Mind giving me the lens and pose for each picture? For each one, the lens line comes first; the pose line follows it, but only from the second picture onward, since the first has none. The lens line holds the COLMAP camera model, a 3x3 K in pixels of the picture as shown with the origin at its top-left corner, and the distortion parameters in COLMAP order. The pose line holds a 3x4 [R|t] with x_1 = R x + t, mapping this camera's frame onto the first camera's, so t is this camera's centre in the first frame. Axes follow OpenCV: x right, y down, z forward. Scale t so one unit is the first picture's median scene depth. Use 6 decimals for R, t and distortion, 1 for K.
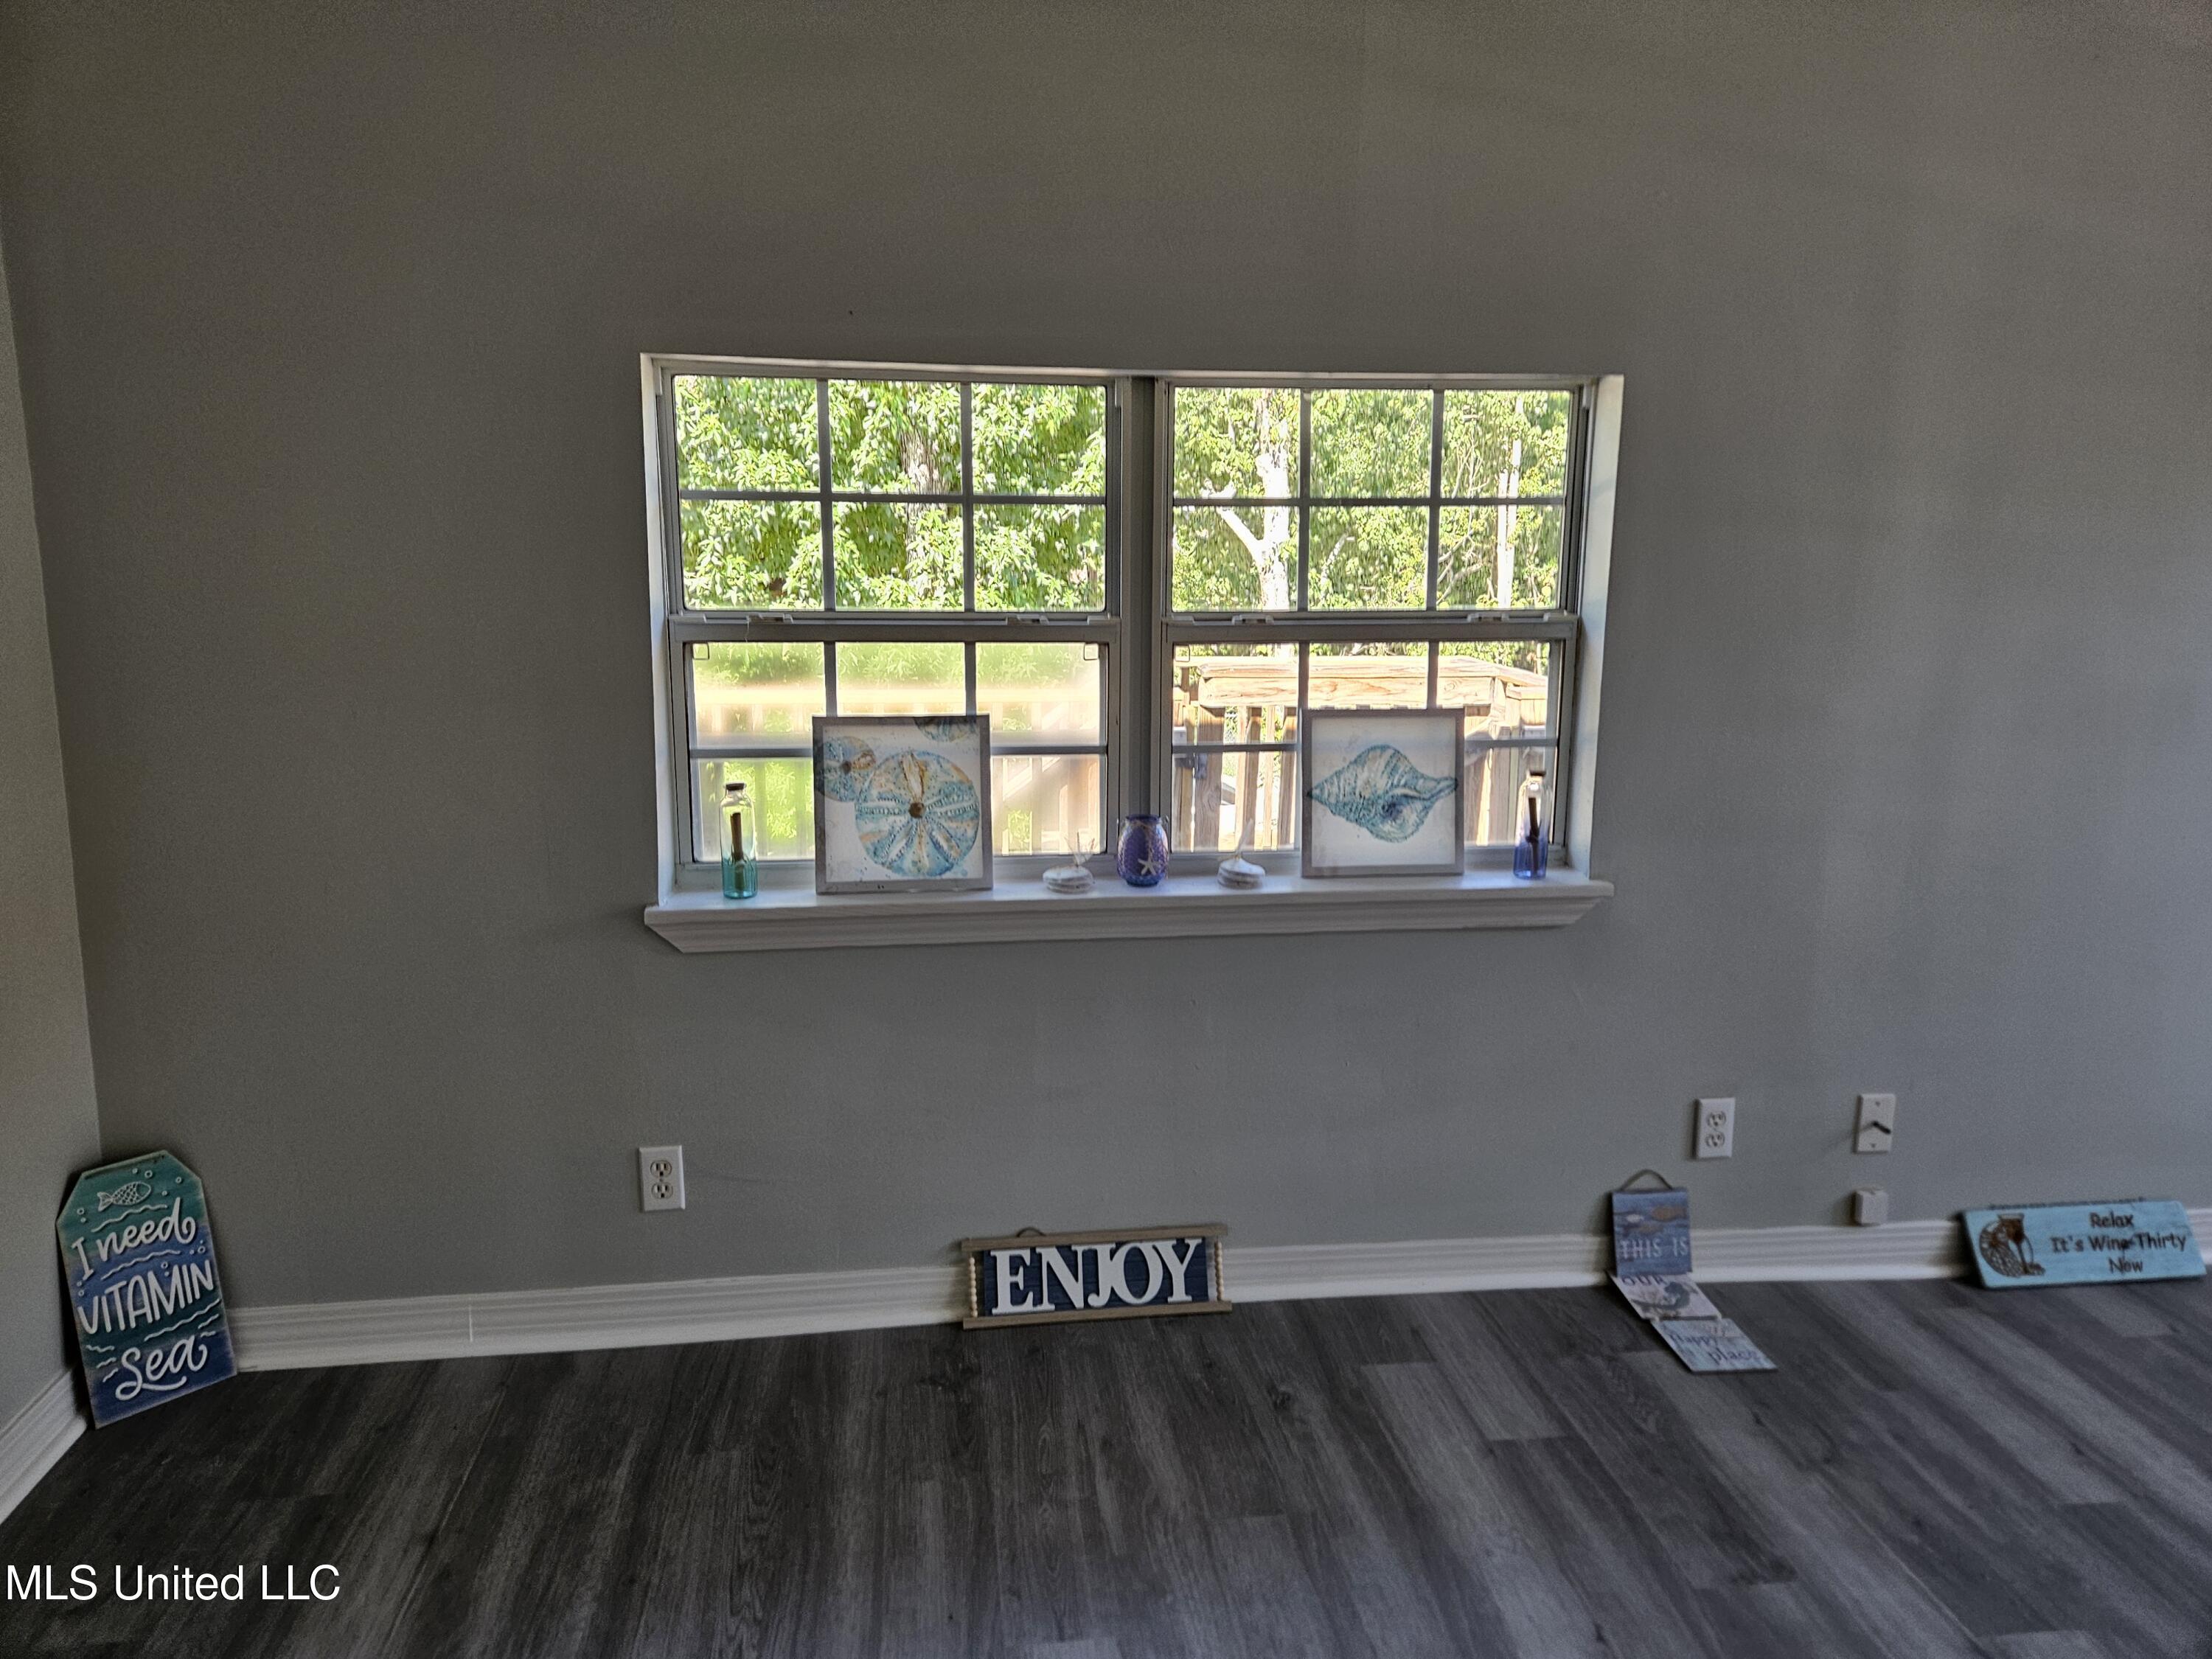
lens RADIAL K [[1472.4, 0, 1095.1], [0, 1472.4, 800.7], [0, 0, 1]] dist [0.079887, -0.062673]
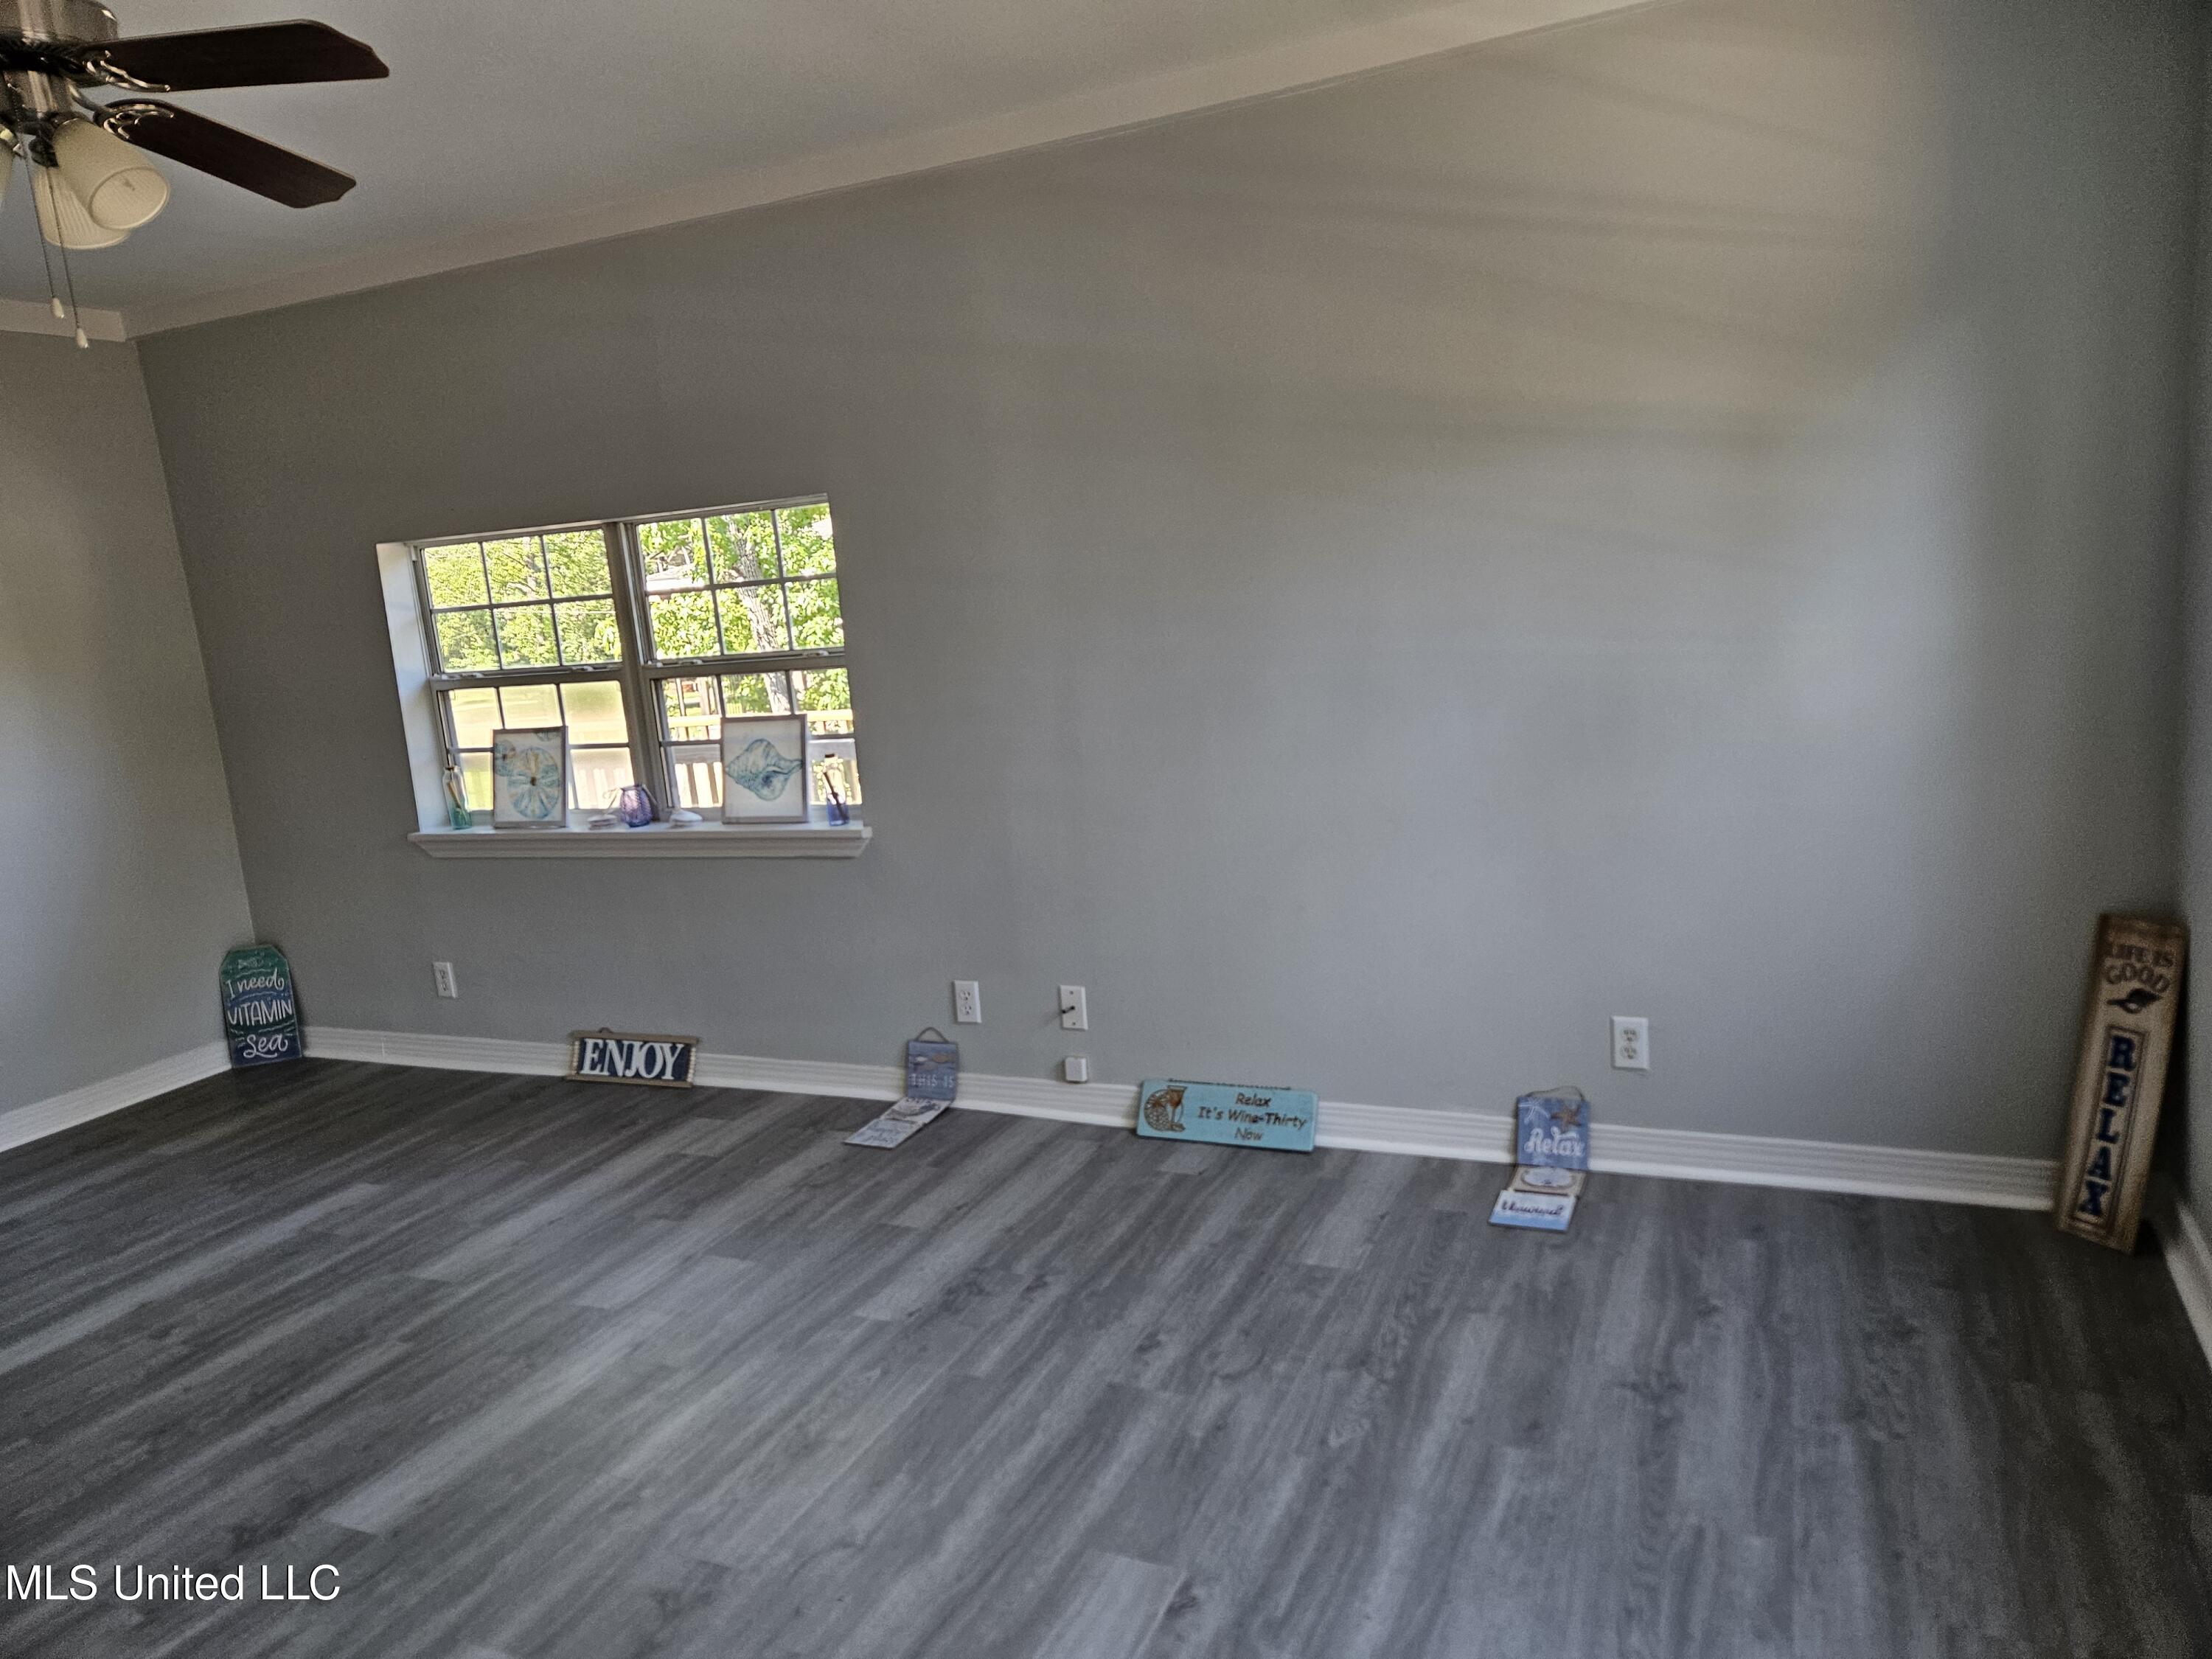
lens RADIAL K [[1472.4, 0, 1117.2], [0, 1472.4, 840.6], [0, 0, 1]] dist [0.079887, -0.062673]
pose [[0.845201, 0.014570, -0.534249, 1.377848], [-0.000988, 0.999669, 0.025700, 0.029792], [0.534447, -0.021194, 0.844936, -0.122596]]
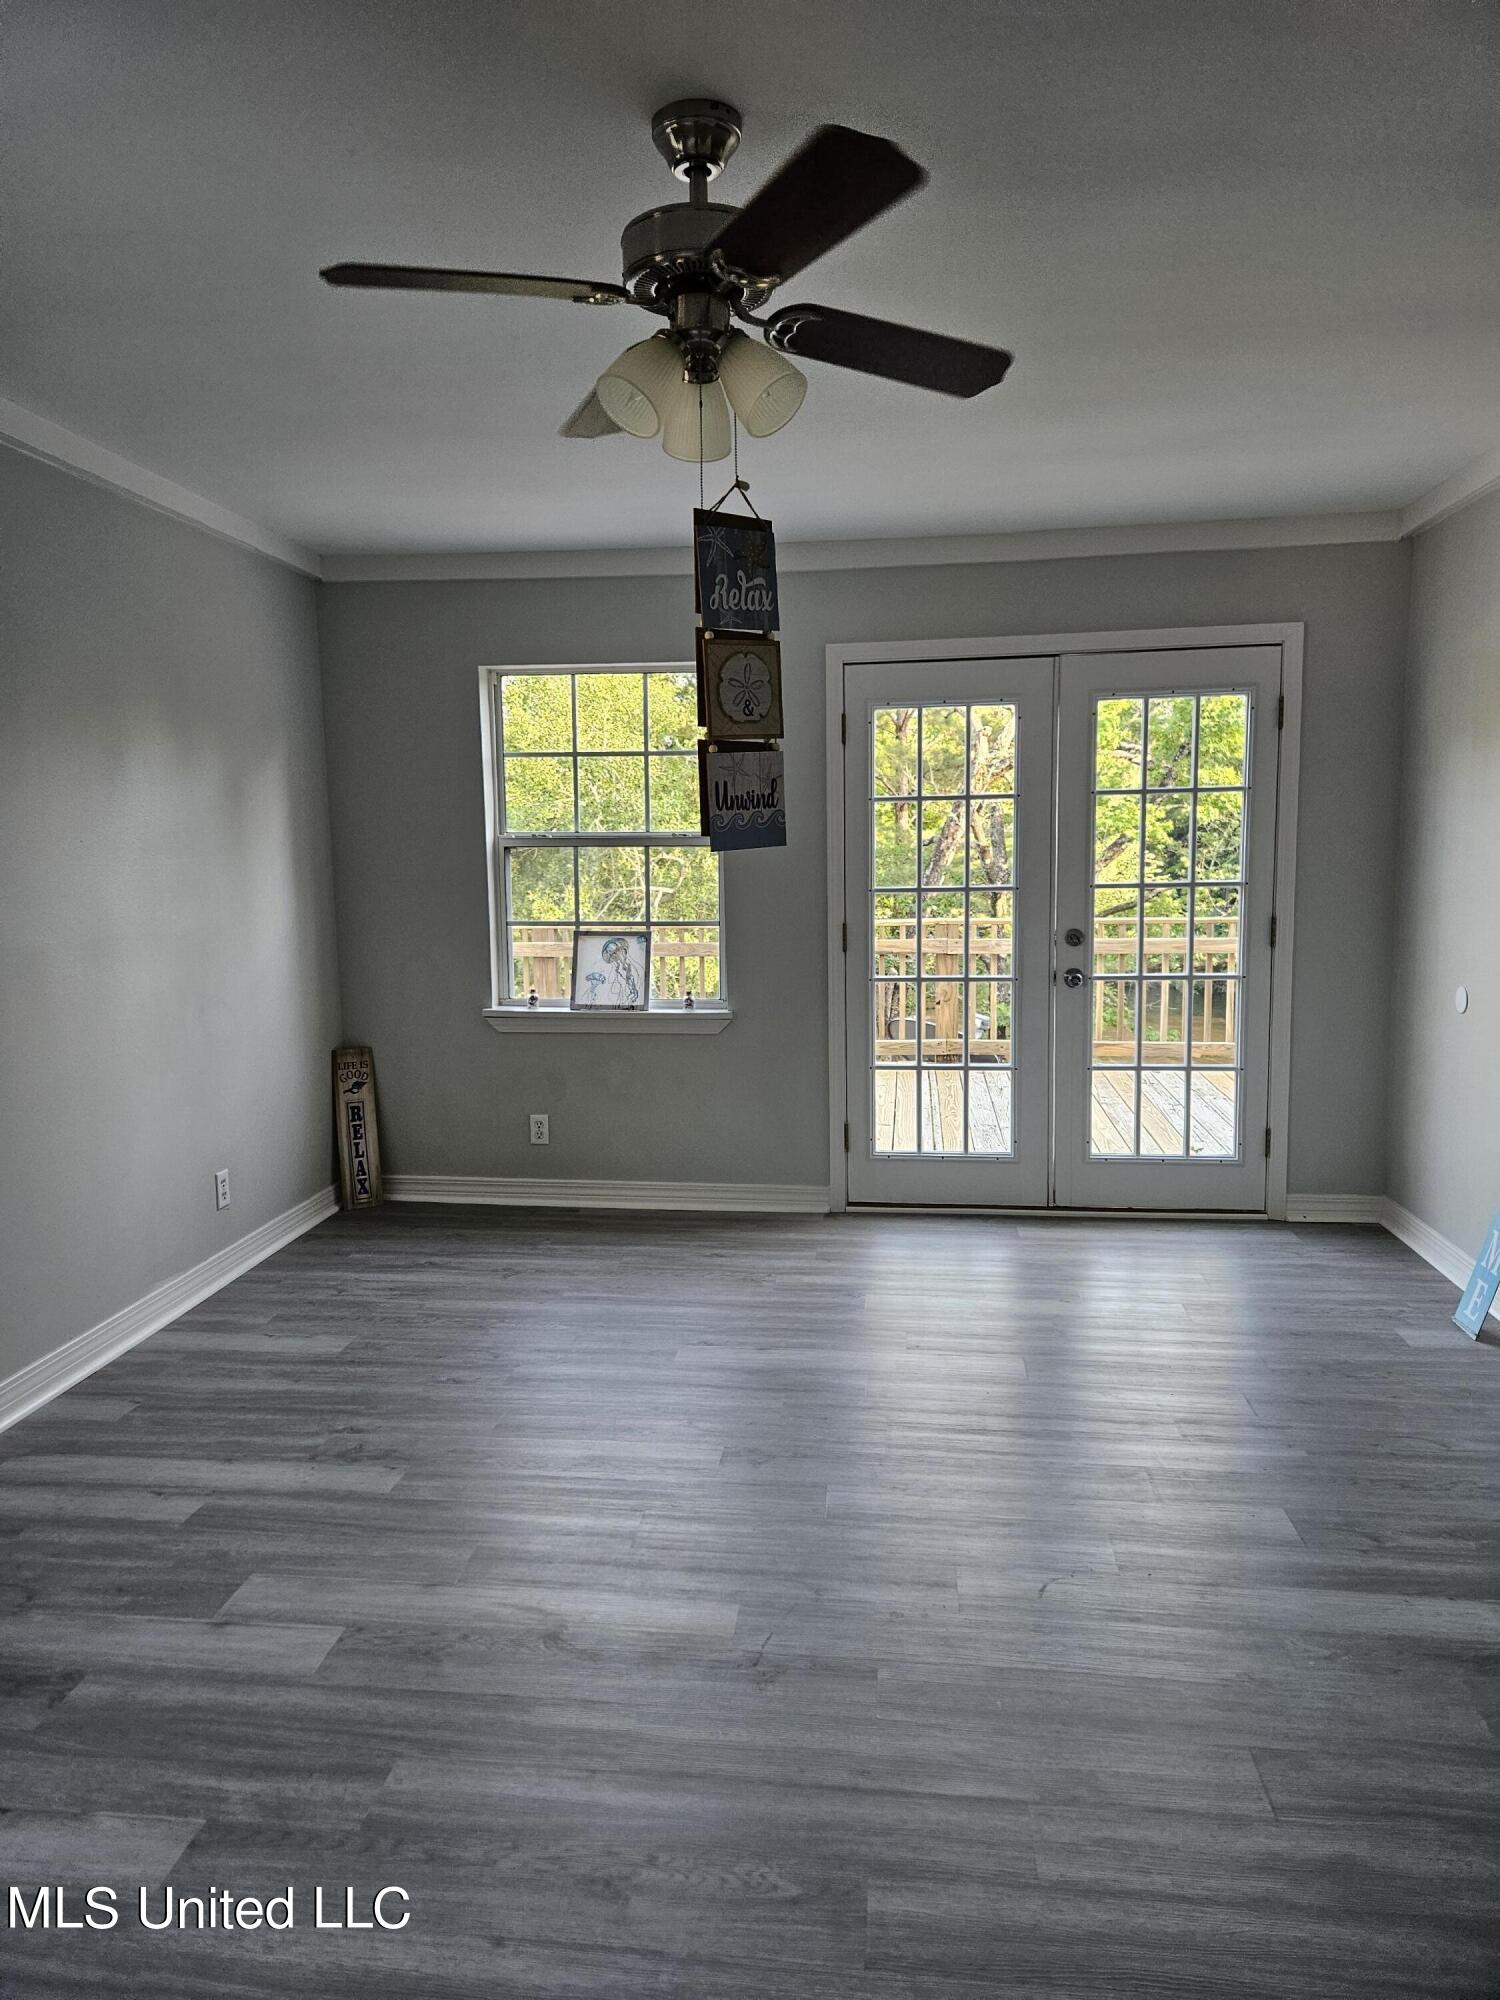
lens RADIAL K [[1331.3, 0, 743.6], [0, 1331.3, 1002.9], [0, 0, 1]] dist [0.079887, -0.062673]
pose [[0.242704, -0.125478, 0.961951, -0.309902], [0.186521, 0.979134, 0.080660, -0.005143], [-0.952000, 0.159847, 0.261044, 0.089233]]
